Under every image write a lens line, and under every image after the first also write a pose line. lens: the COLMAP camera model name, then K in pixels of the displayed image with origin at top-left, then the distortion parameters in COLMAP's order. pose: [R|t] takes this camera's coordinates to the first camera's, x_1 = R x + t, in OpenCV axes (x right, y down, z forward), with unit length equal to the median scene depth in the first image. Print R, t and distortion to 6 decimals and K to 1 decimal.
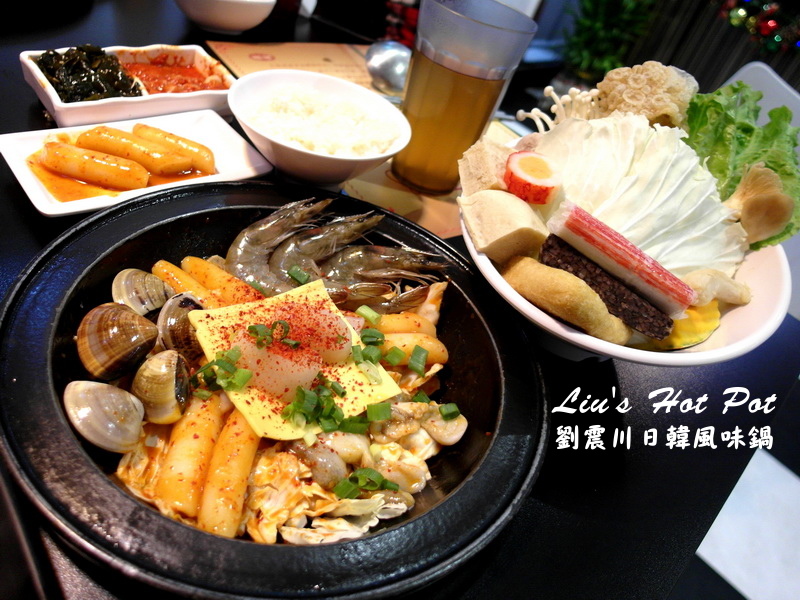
lens RADIAL K [[575.1, 0, 400.0], [0, 575.1, 300.0], [0, 0, 1]] dist [-0.049914, -0.000099]
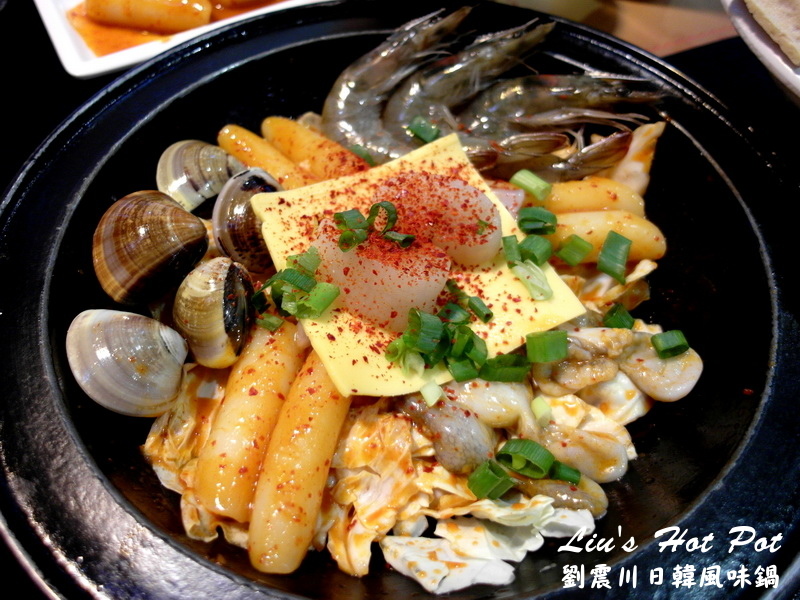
lens RADIAL K [[575.1, 0, 400.0], [0, 575.1, 300.0], [0, 0, 1]] dist [-0.049914, -0.000099]
pose [[0.952020, 0.000116, -0.306034, 0.000658], [0.066173, 0.976265, 0.206222, 0.011755], [0.298795, -0.216579, 0.929417, 0.394379]]
